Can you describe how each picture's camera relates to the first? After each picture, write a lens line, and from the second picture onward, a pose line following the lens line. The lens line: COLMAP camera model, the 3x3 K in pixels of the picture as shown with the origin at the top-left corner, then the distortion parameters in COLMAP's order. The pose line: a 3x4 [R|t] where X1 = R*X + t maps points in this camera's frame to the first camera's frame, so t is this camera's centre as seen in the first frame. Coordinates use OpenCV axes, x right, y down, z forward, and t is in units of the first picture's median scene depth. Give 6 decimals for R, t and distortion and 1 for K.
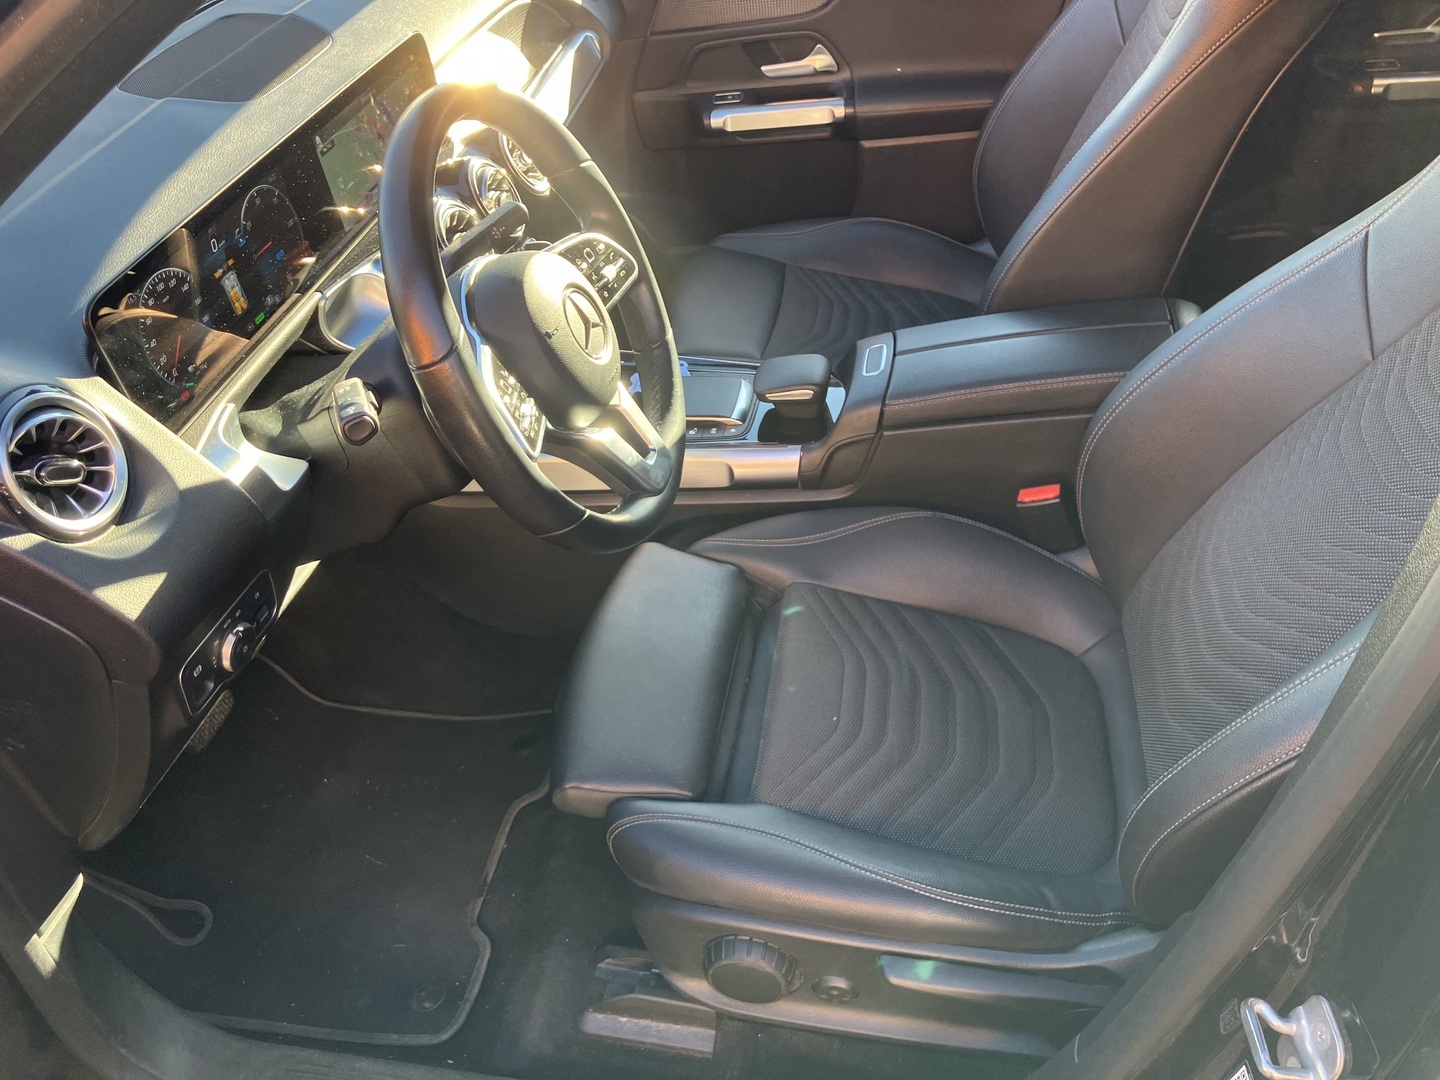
lens RADIAL K [[1212.0, 0, 719.3], [0, 1212.0, 540.3], [0, 0, 1]] dist [0.025713, -0.027479]
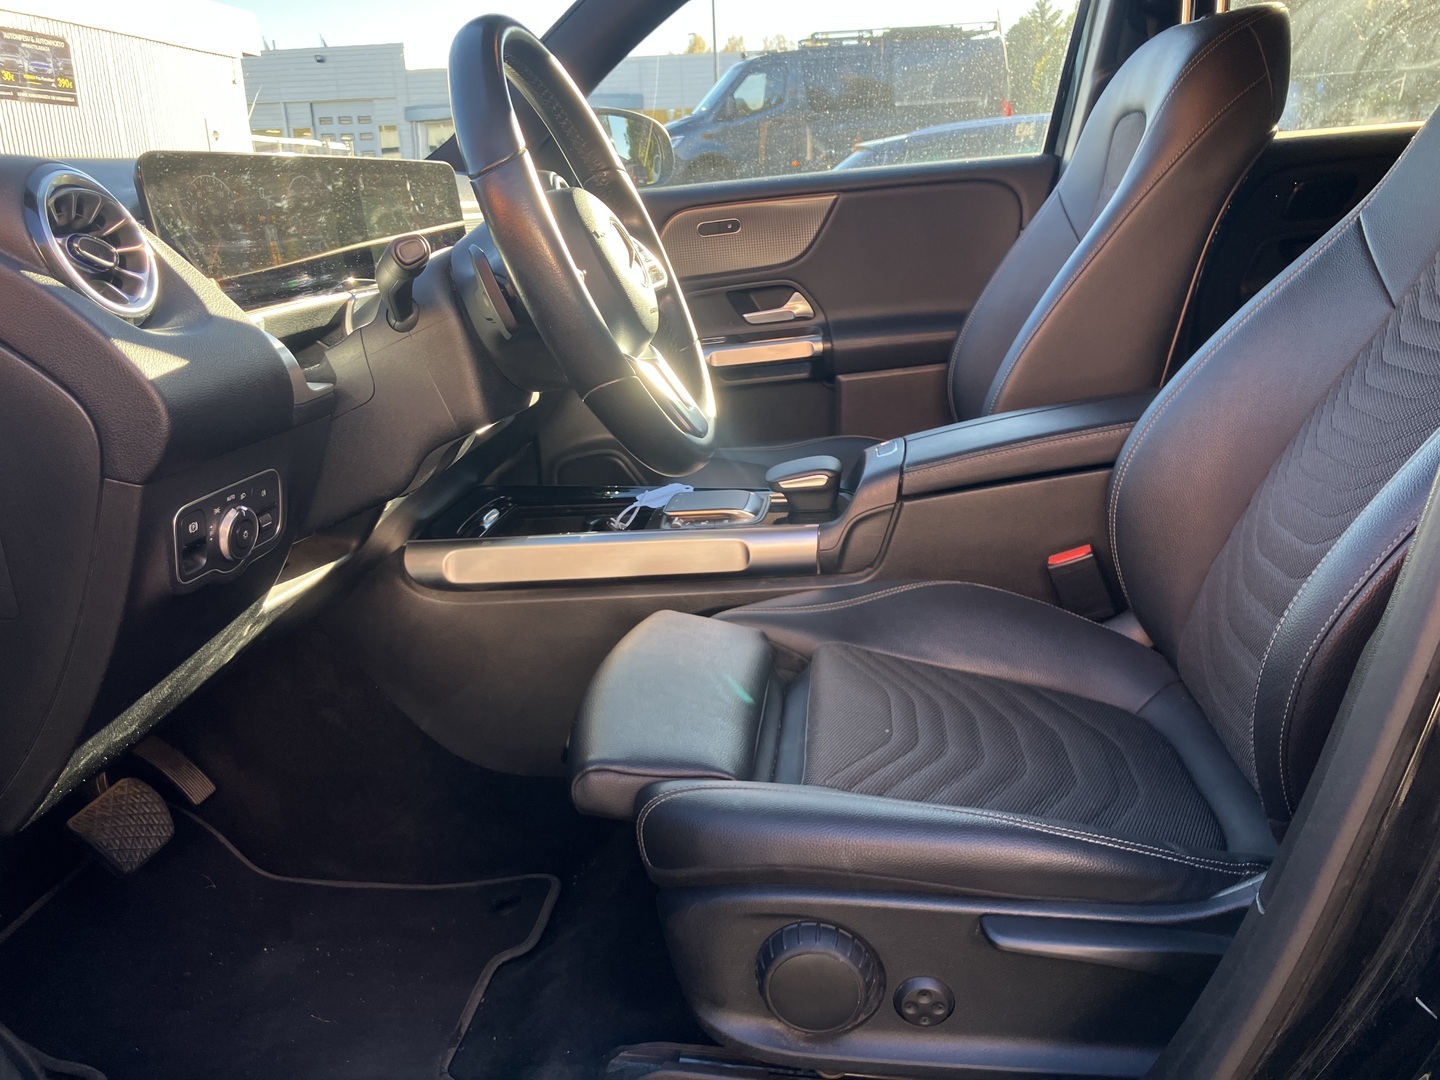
lens RADIAL K [[1212.0, 0, 719.5], [0, 1212.0, 539.5], [0, 0, 1]] dist [0.025713, -0.027479]
pose [[0.998585, -0.000578, 0.053182, -0.063708], [0.021284, 0.920718, -0.389648, 0.310935], [-0.048740, 0.390229, 0.919427, 0.117053]]
